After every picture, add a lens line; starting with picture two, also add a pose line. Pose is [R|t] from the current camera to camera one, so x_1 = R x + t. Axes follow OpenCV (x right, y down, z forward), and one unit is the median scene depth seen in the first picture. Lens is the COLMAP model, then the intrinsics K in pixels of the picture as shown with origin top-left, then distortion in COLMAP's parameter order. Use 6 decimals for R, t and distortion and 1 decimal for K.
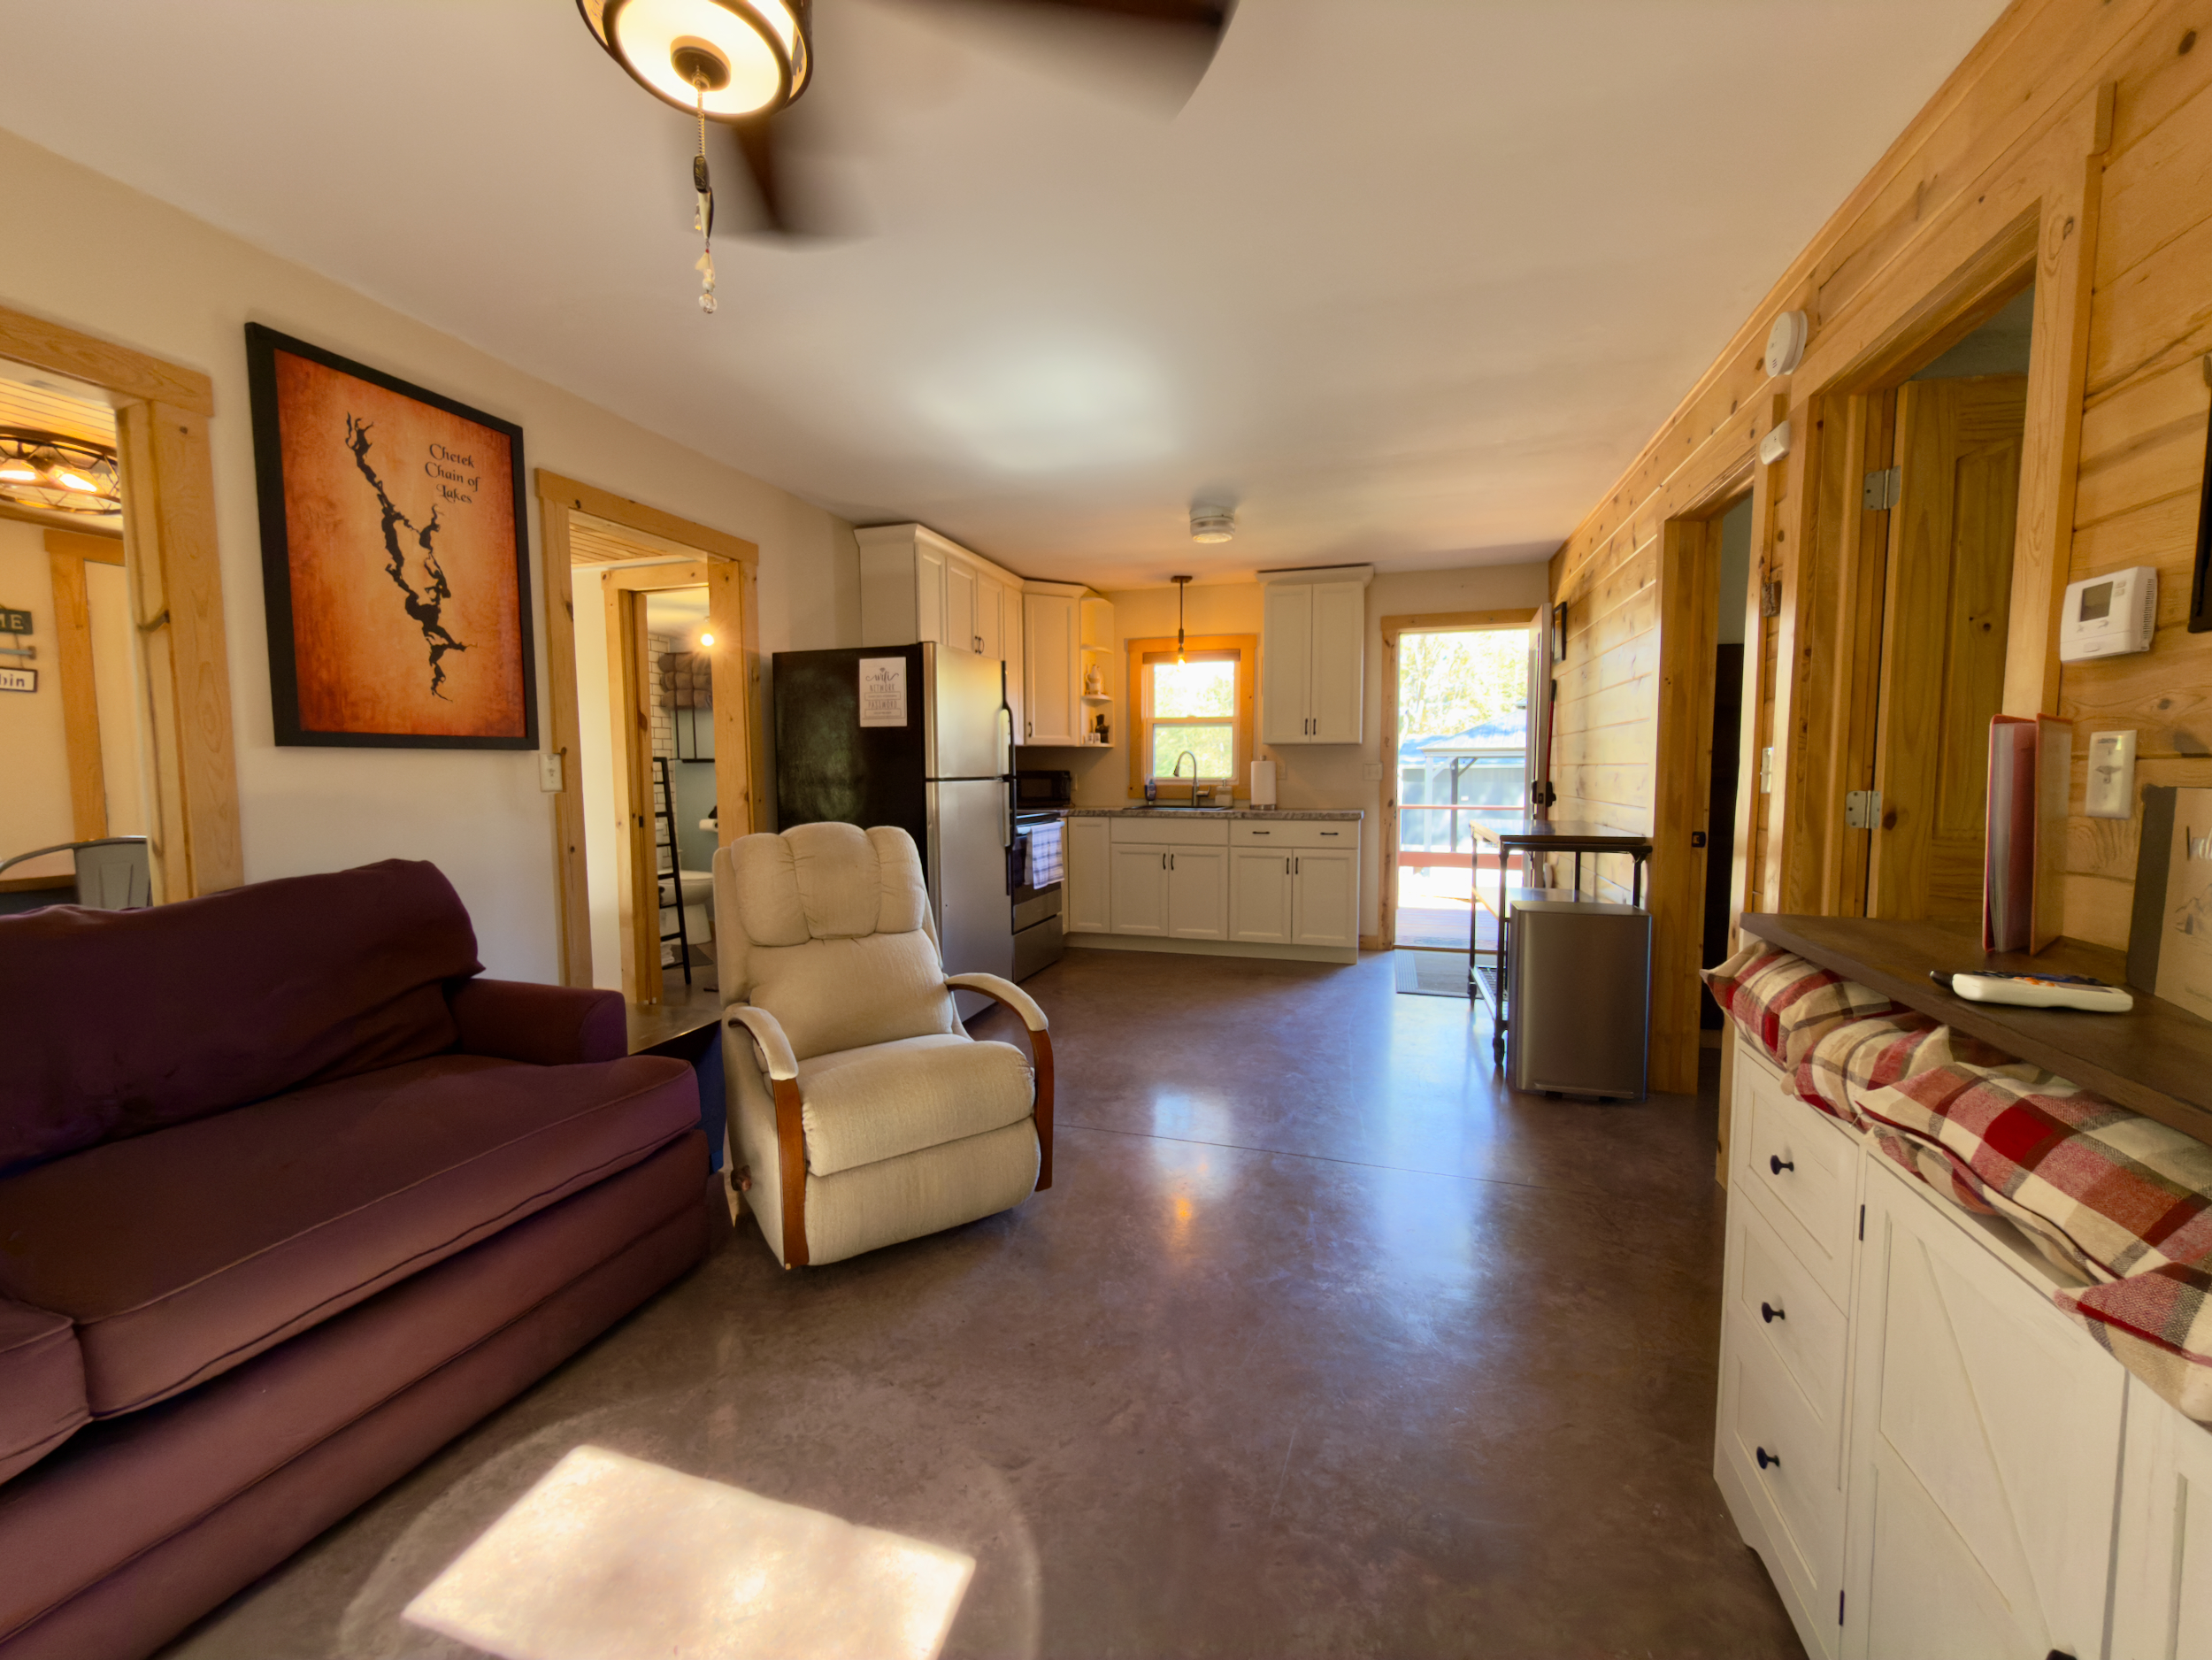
lens RADIAL K [[887.6, 0, 1100.6], [0, 887.6, 822.7], [0, 0, 1]] dist [0.000882, 0.000095]
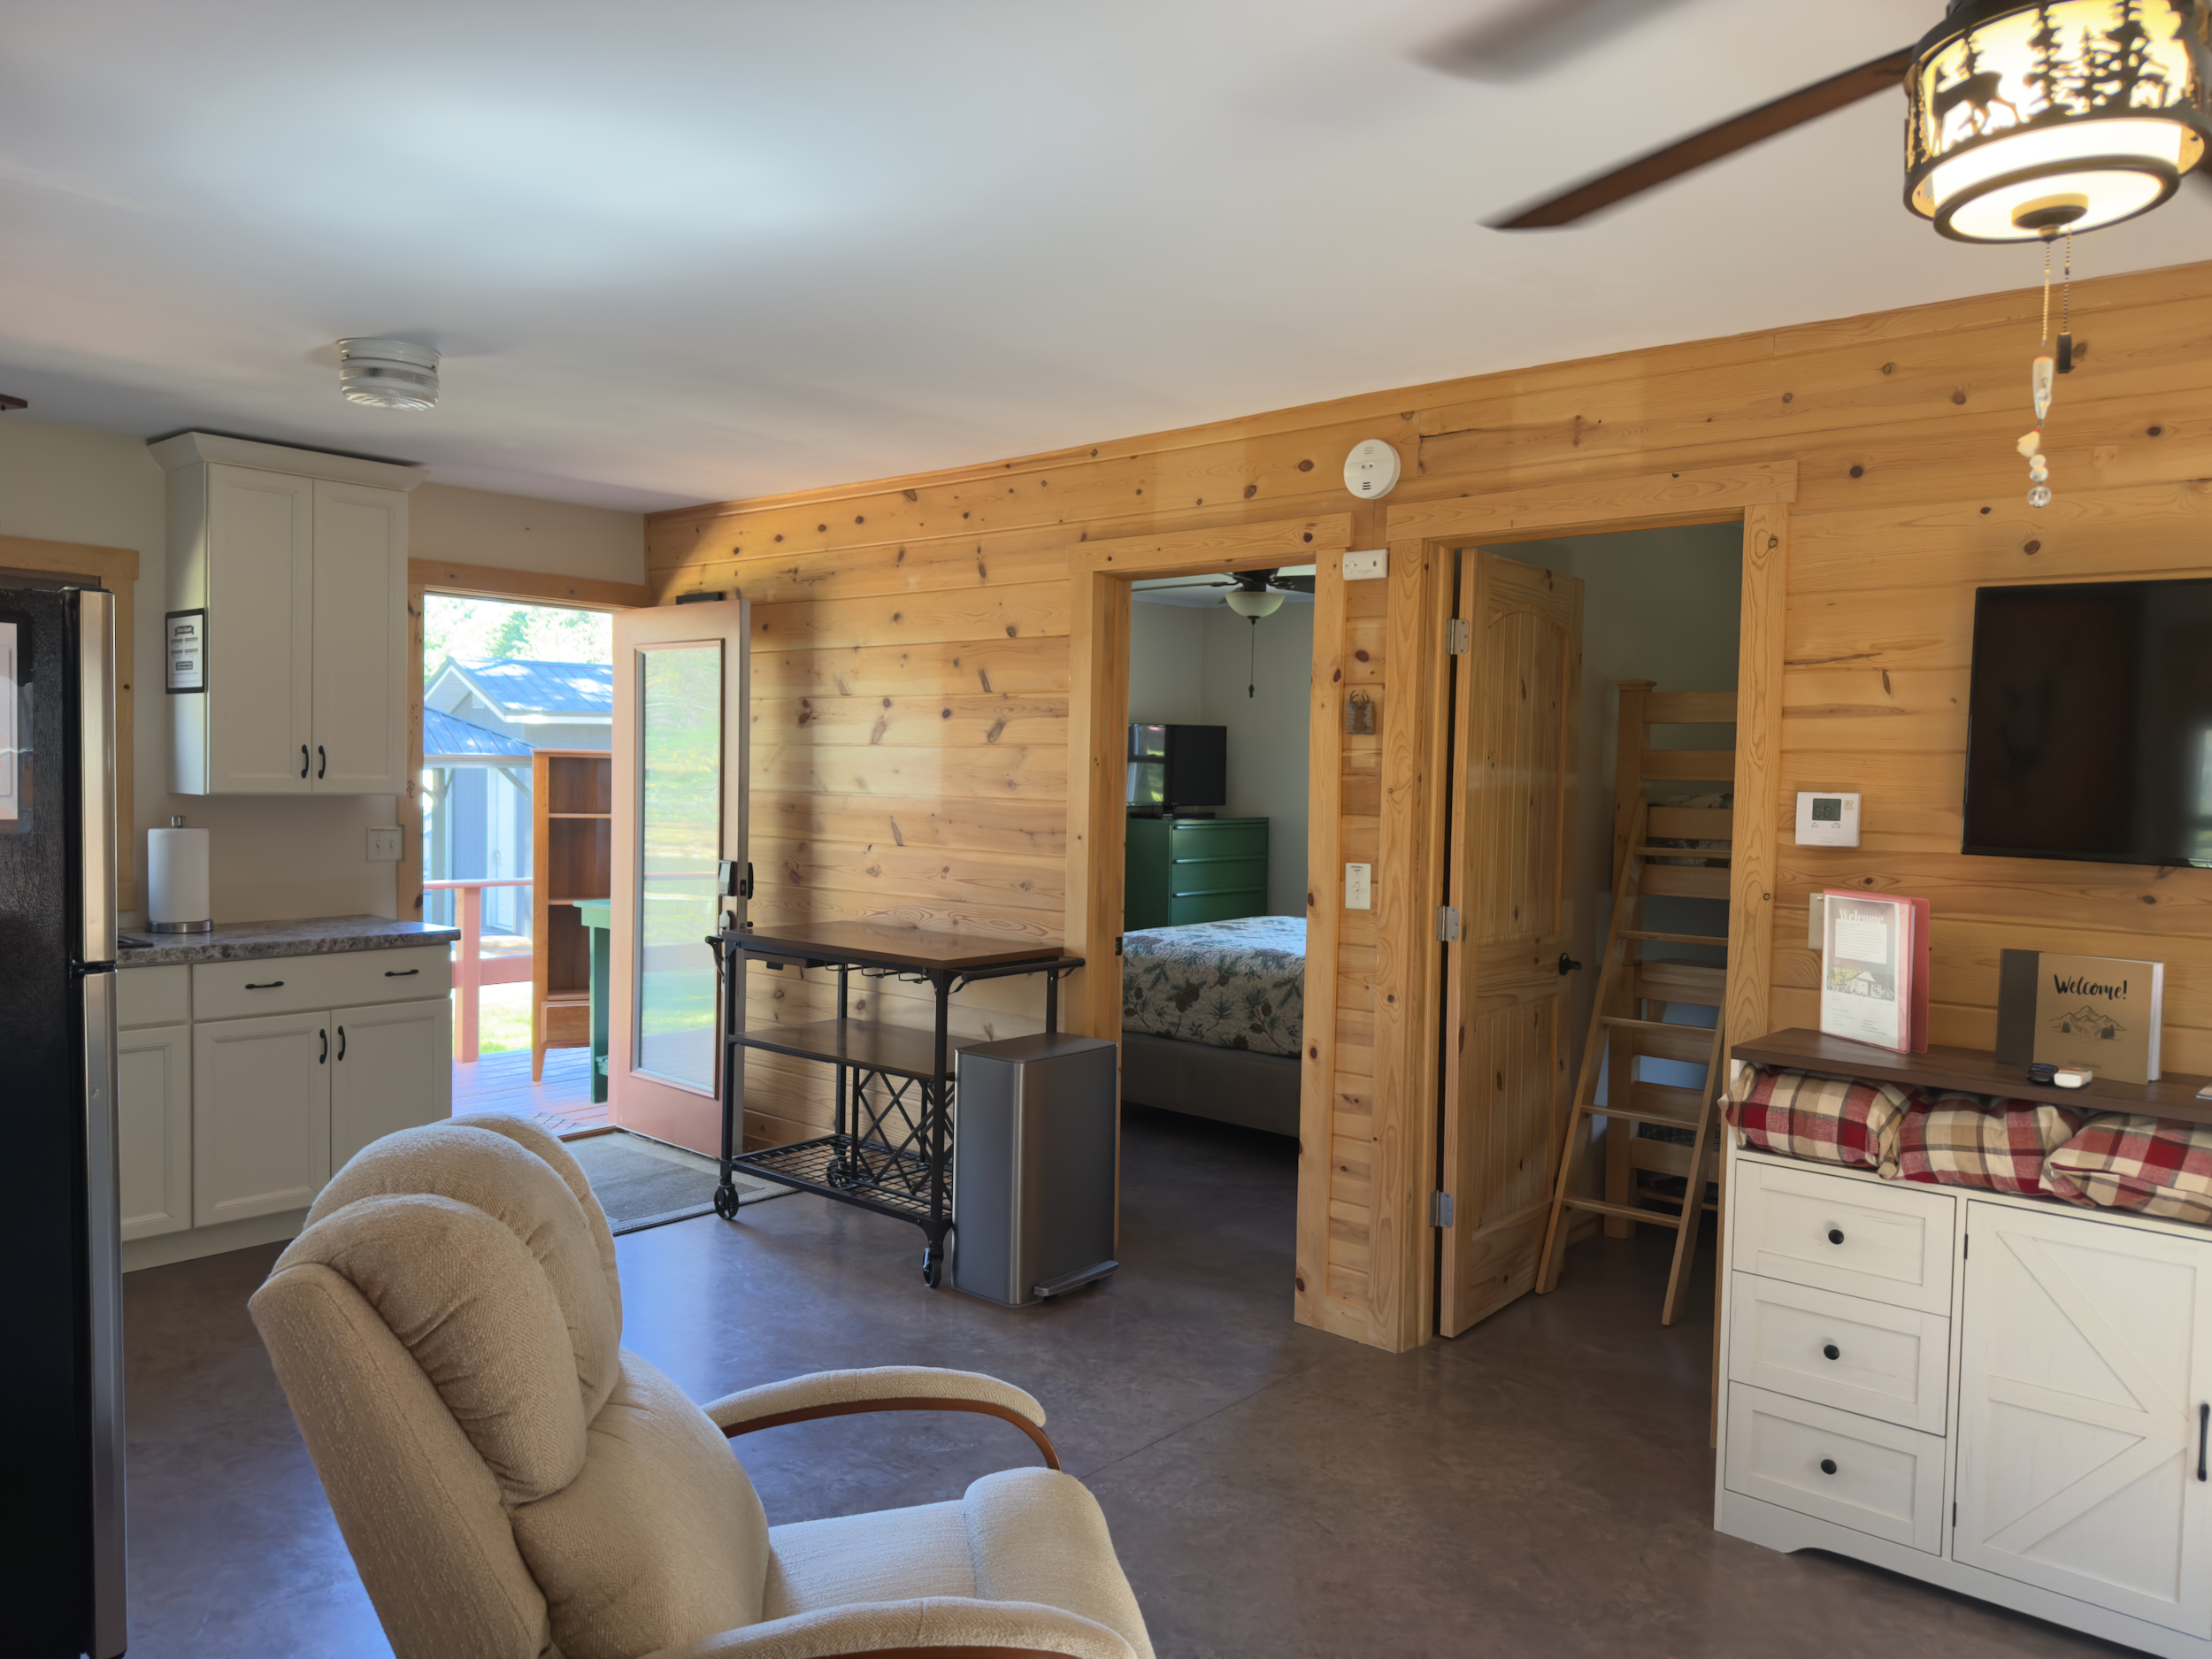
lens RADIAL K [[1557.6, 0, 1109.6], [0, 1557.6, 821.4], [0, 0, 1]] dist [0.055393, -0.073846]
pose [[0.400362, -0.016058, 0.916216, -0.898053], [0.034595, 0.999399, 0.002398, -0.136431], [-0.915704, 0.030737, 0.400676, 0.516324]]
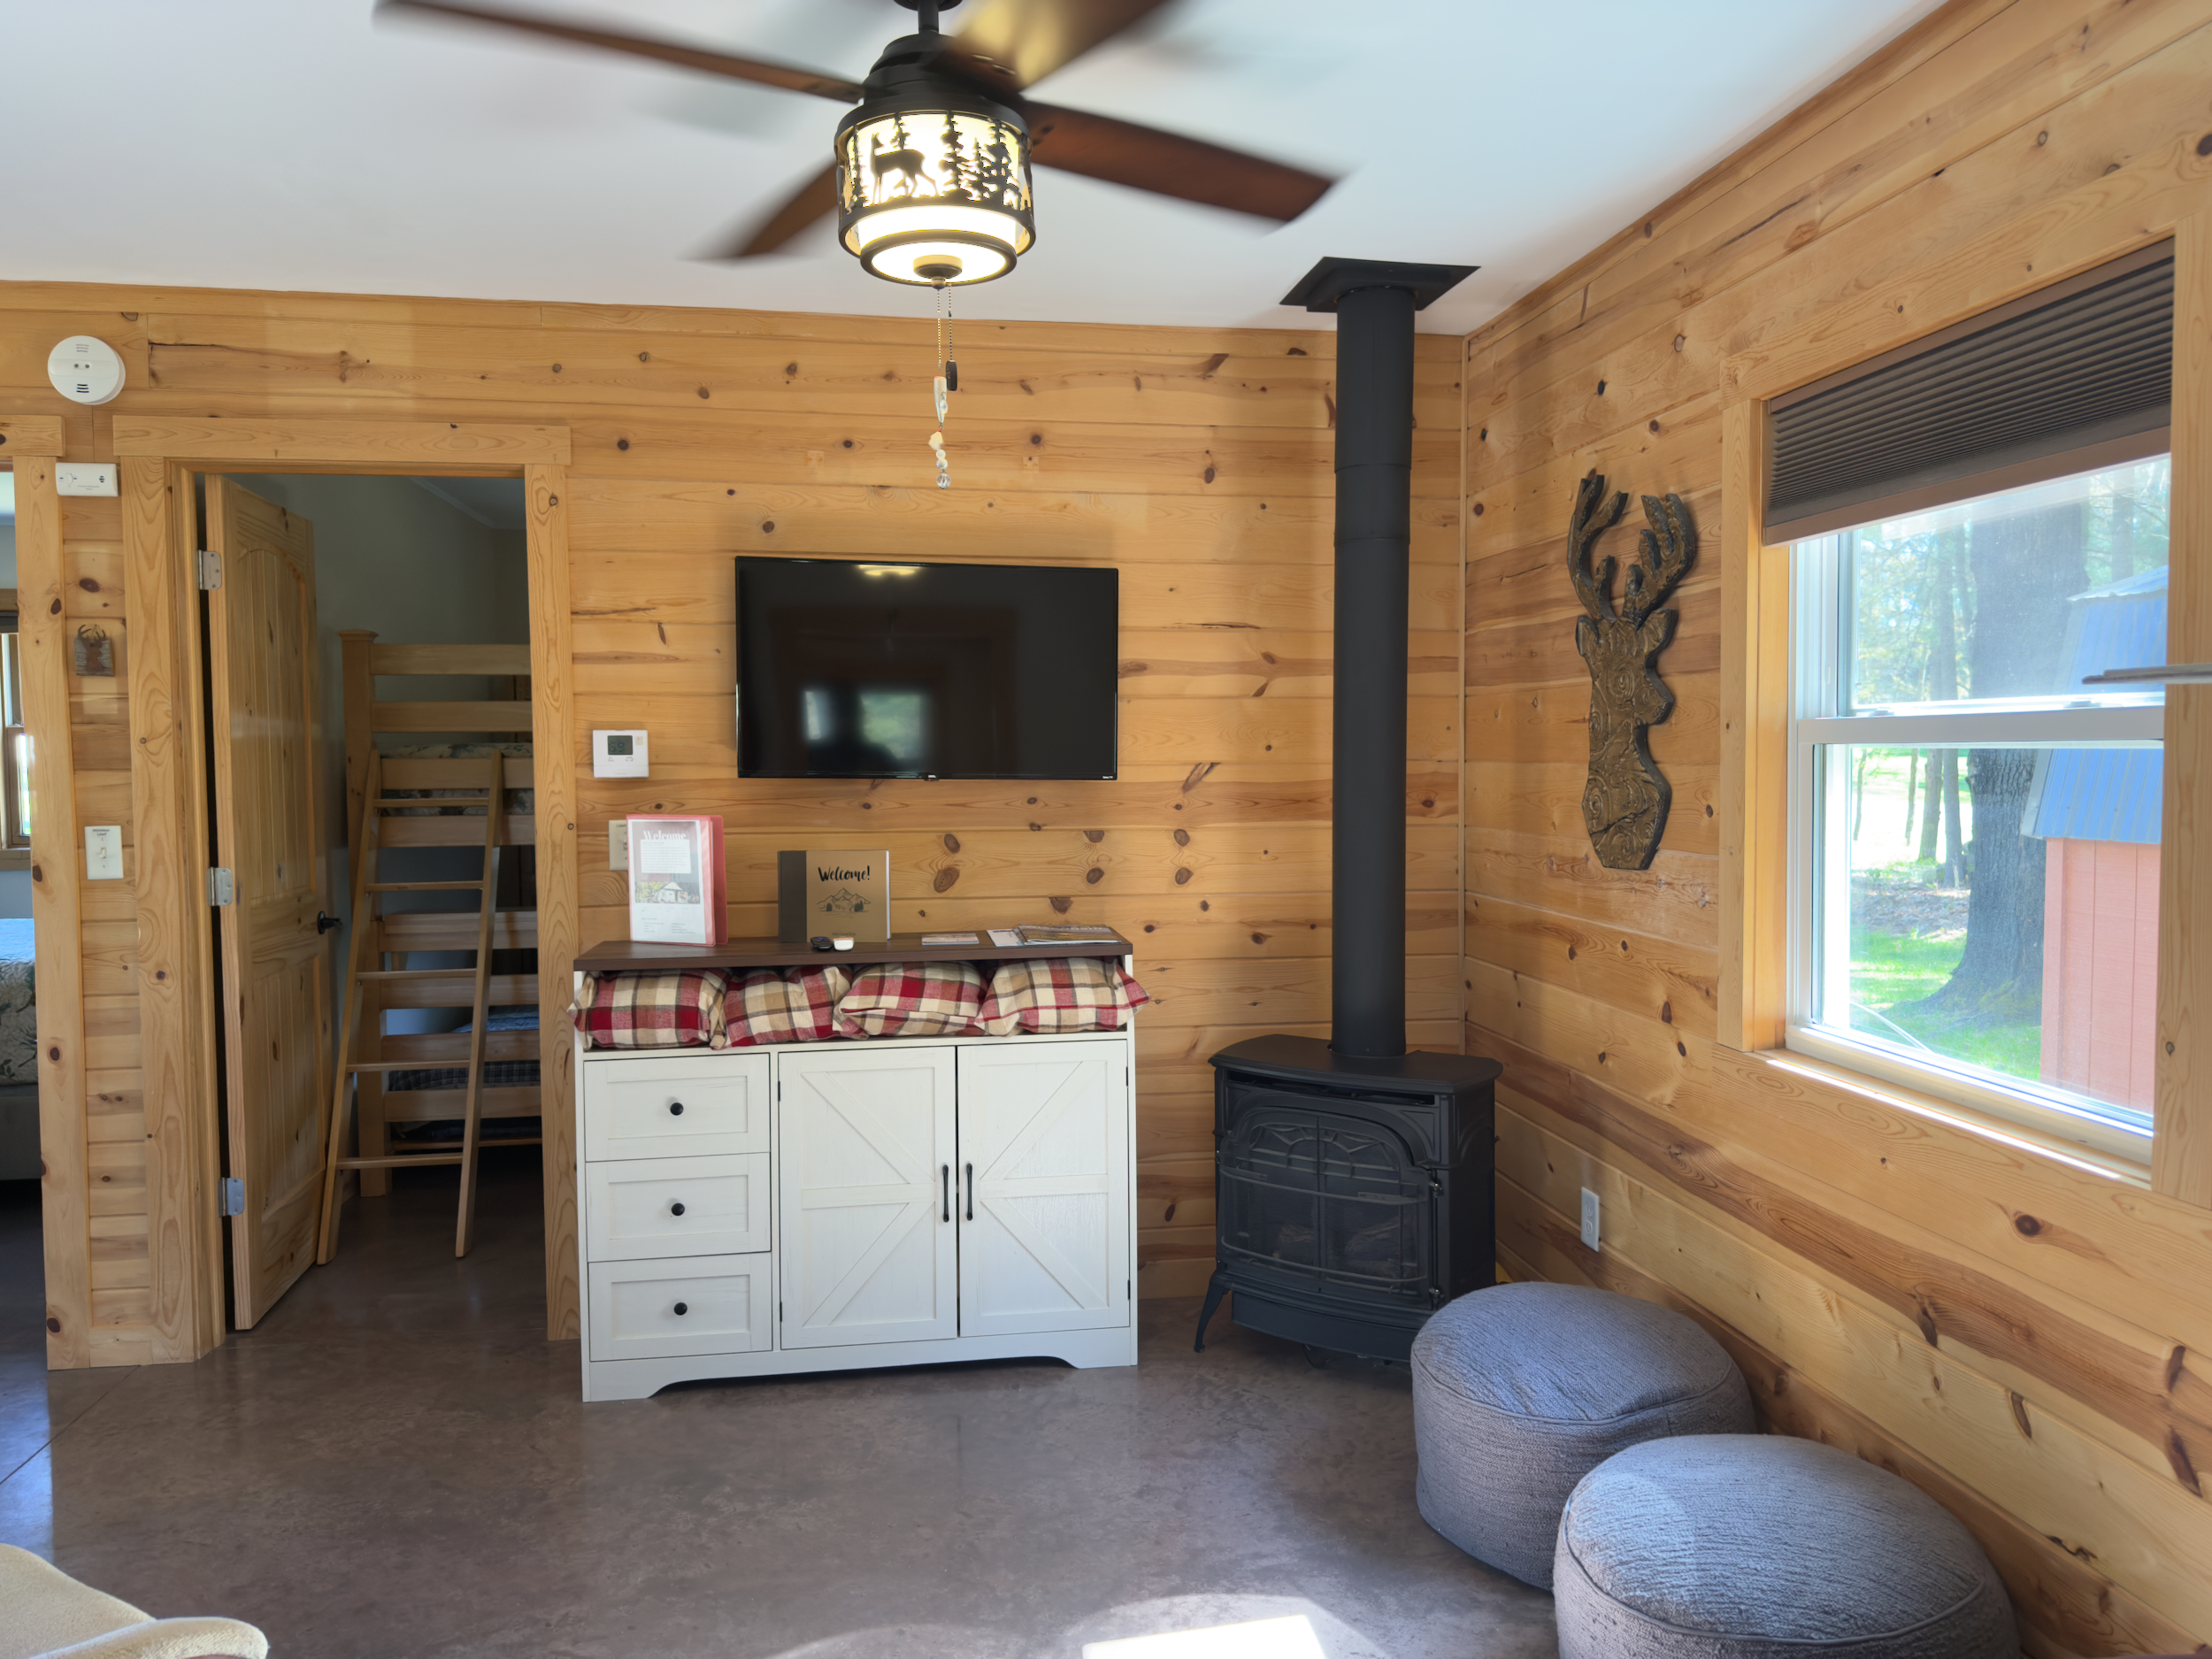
lens RADIAL K [[1557.6, 0, 1102.9], [0, 1557.6, 828.1], [0, 0, 1]] dist [0.055393, -0.073846]
pose [[-0.444225, -0.031801, 0.895351, -0.978192], [0.067594, 0.995332, 0.068888, -0.115320], [-0.893362, 0.091123, -0.440002, 0.742934]]
